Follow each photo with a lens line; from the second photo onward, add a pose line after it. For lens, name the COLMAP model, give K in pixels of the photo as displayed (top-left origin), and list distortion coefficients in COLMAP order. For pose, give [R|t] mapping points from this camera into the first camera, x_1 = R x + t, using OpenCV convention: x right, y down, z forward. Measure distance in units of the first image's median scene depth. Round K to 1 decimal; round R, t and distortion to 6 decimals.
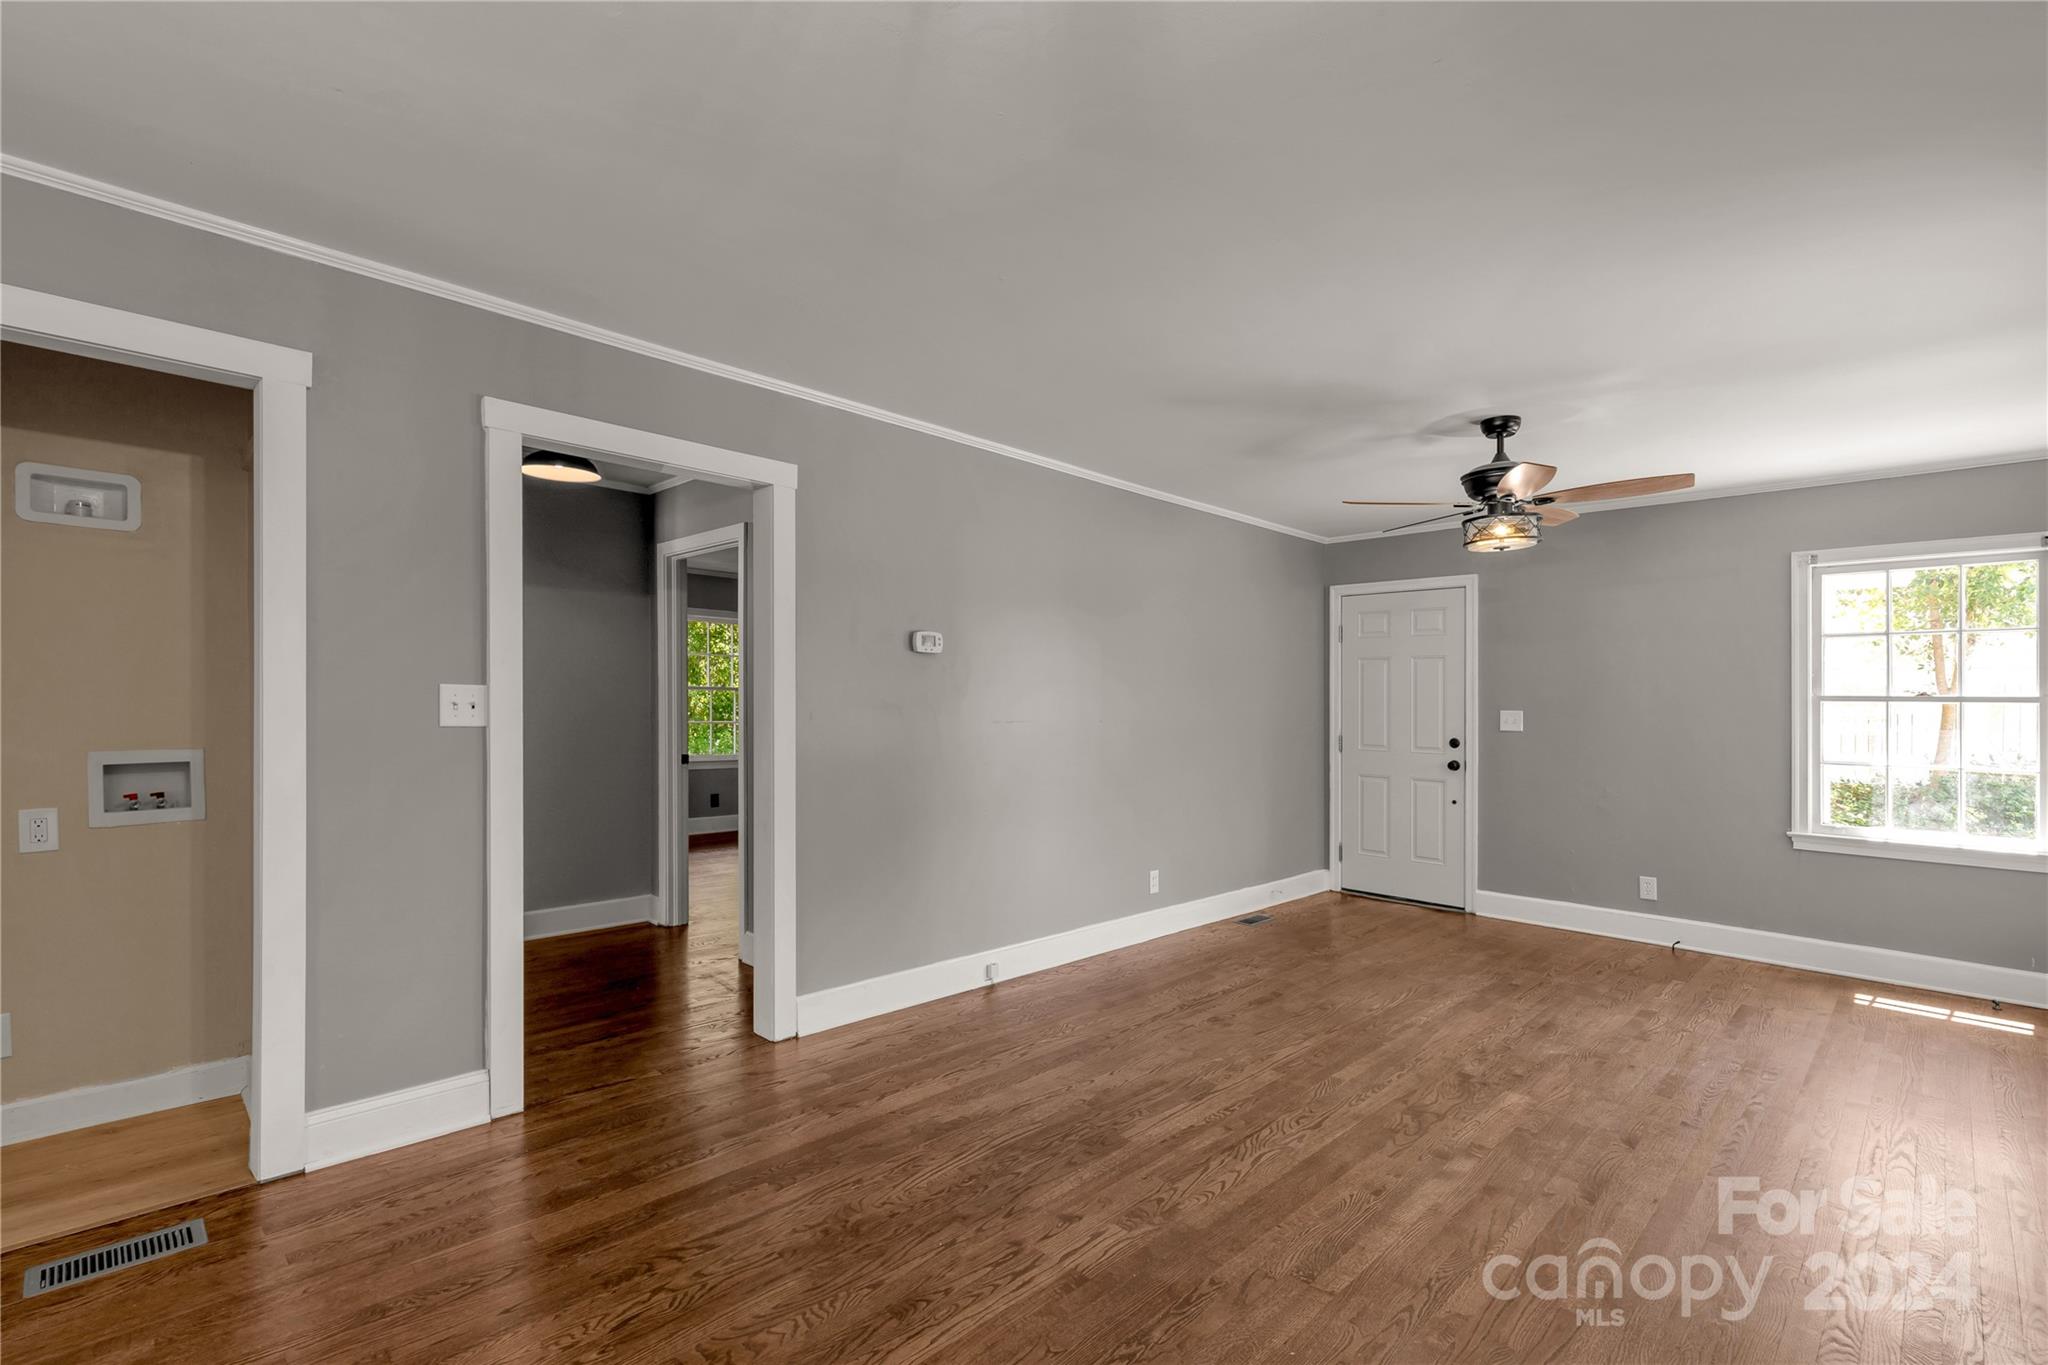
lens RADIAL K [[921.3, 0, 1017.1], [0, 921.3, 655.7], [0, 0, 1]] dist [0.004051, 0.000150]
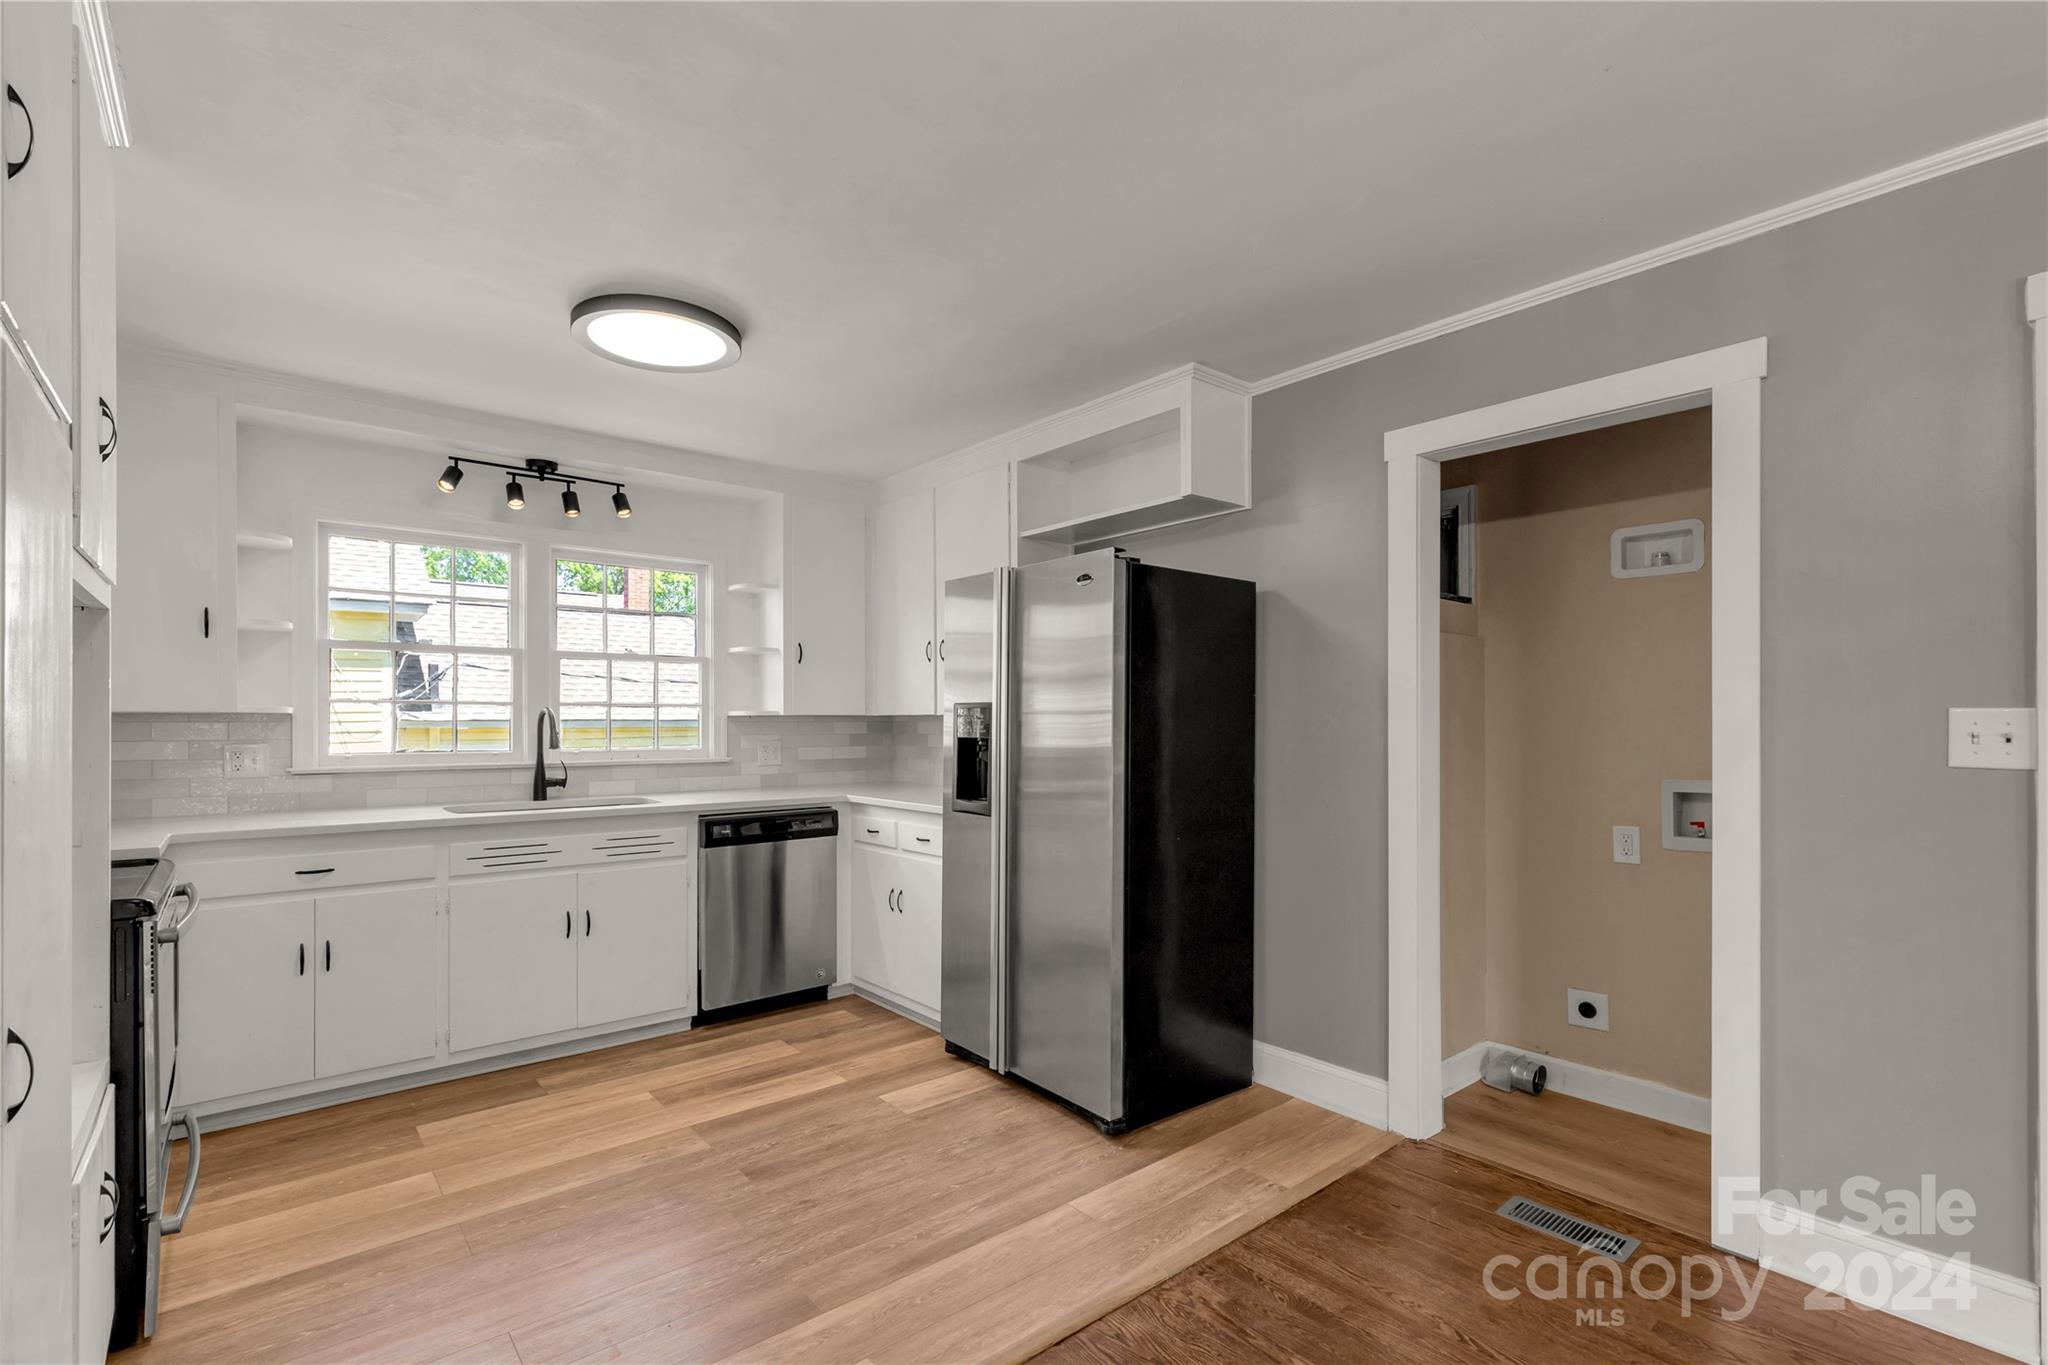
lens RADIAL K [[931.1, 0, 1018.6], [0, 931.1, 709.9], [0, 0, 1]] dist [0.013667, -0.000029]
pose [[-0.089984, -0.029259, -0.995513, 0.174657], [0.055482, 0.997869, -0.034343, 0.017134], [0.994397, -0.058323, -0.088169, 0.340972]]
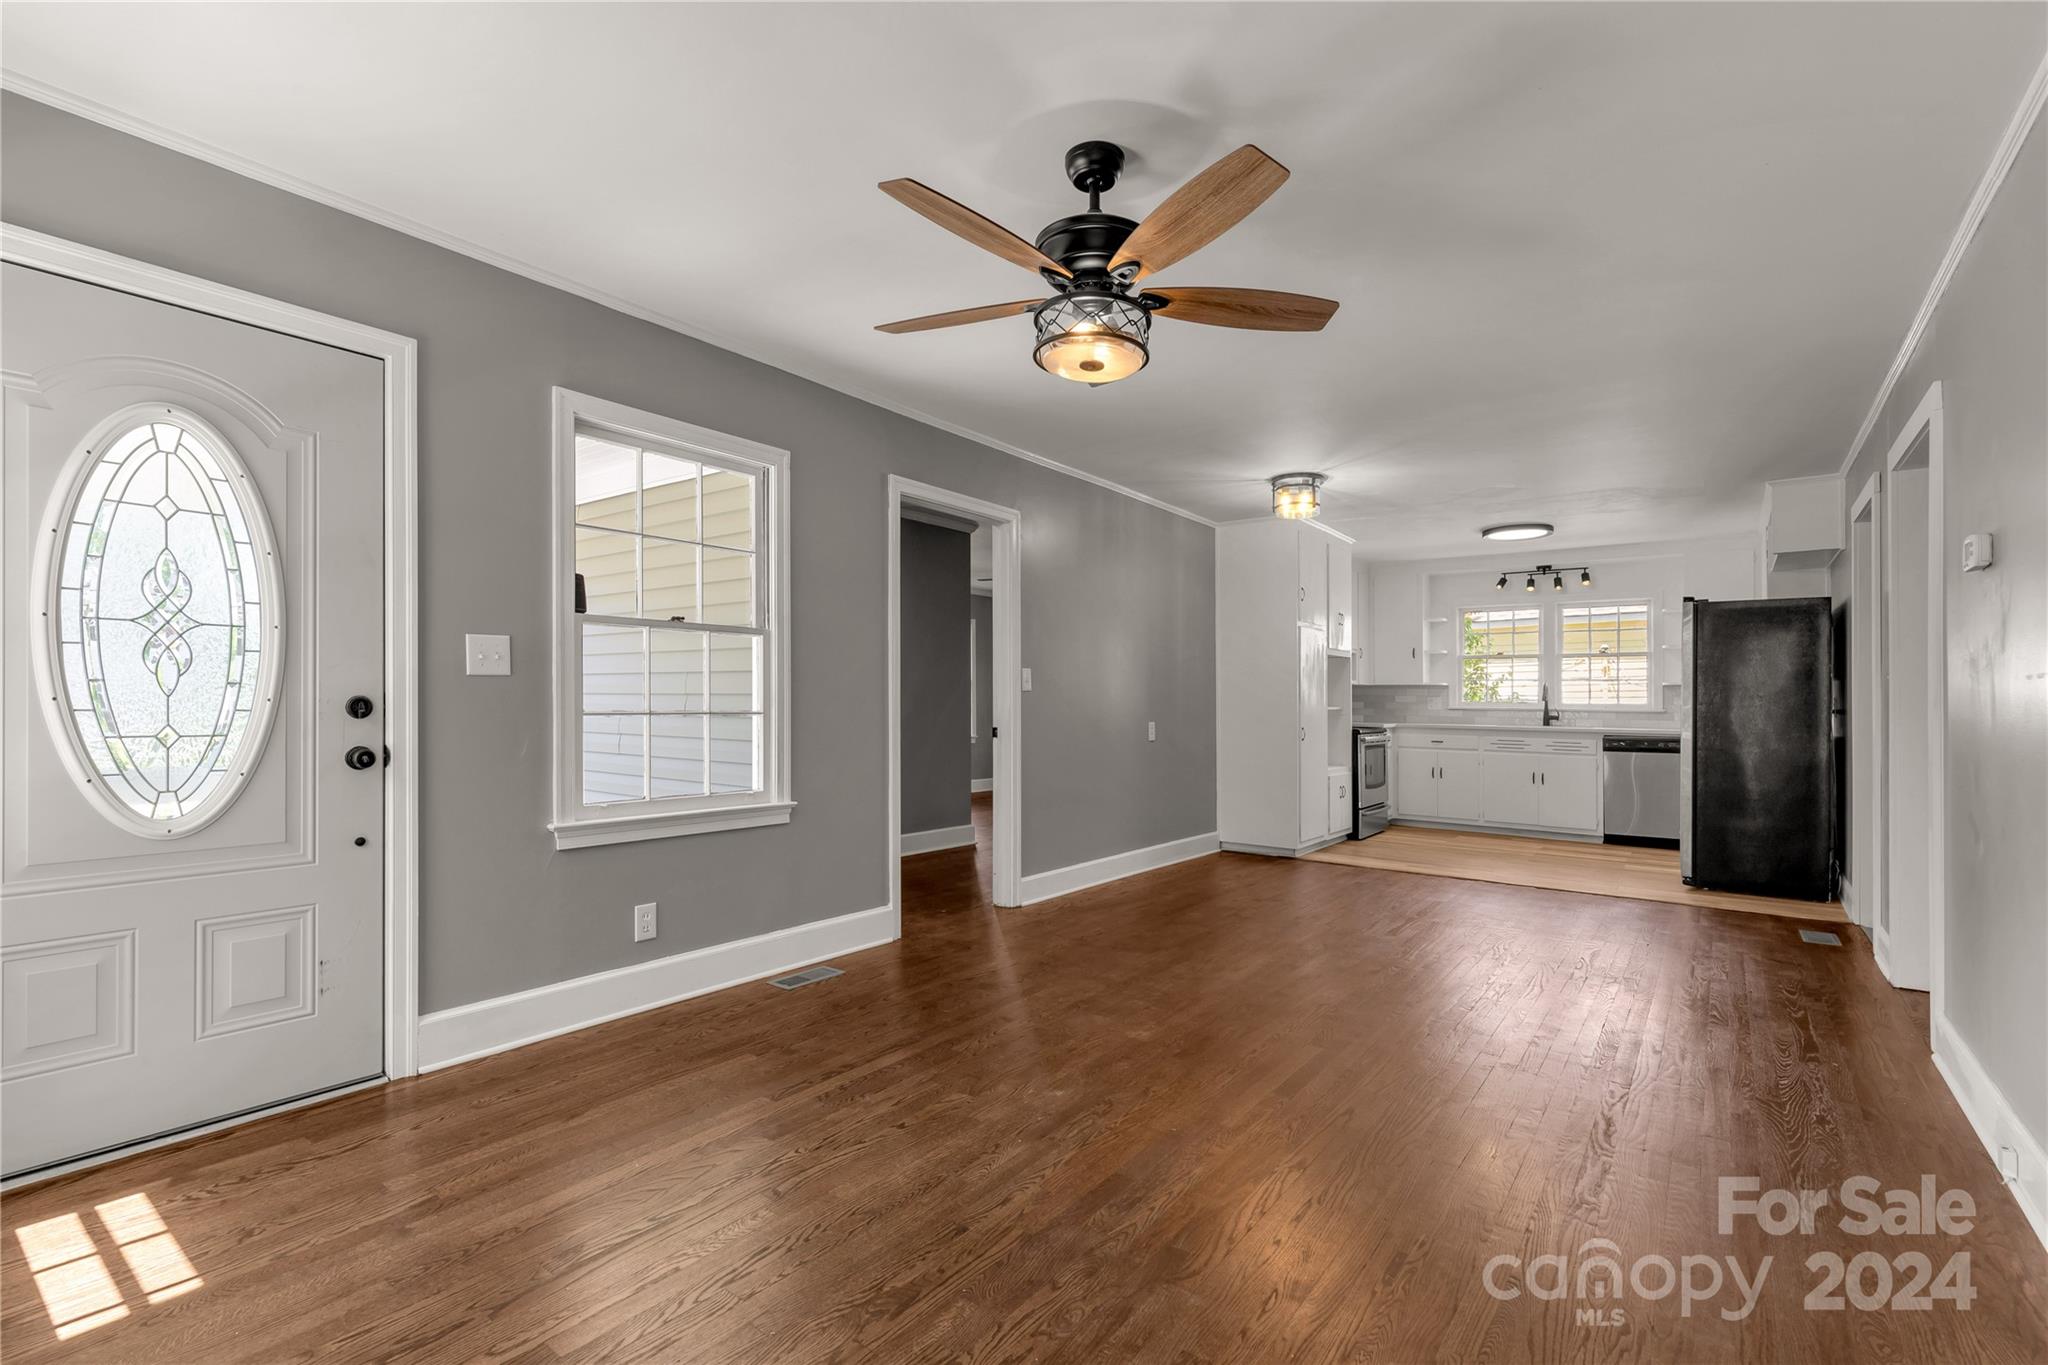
lens RADIAL K [[942.2, 0, 1014.6], [0, 942.2, 706.8], [0, 0, 1]] dist [0.014009, 0.000050]
pose [[-0.990346, -0.026160, -0.136128, 0.879757], [-0.018991, 0.998377, -0.053697, 0.188783], [0.137312, -0.050594, -0.989235, 2.143121]]
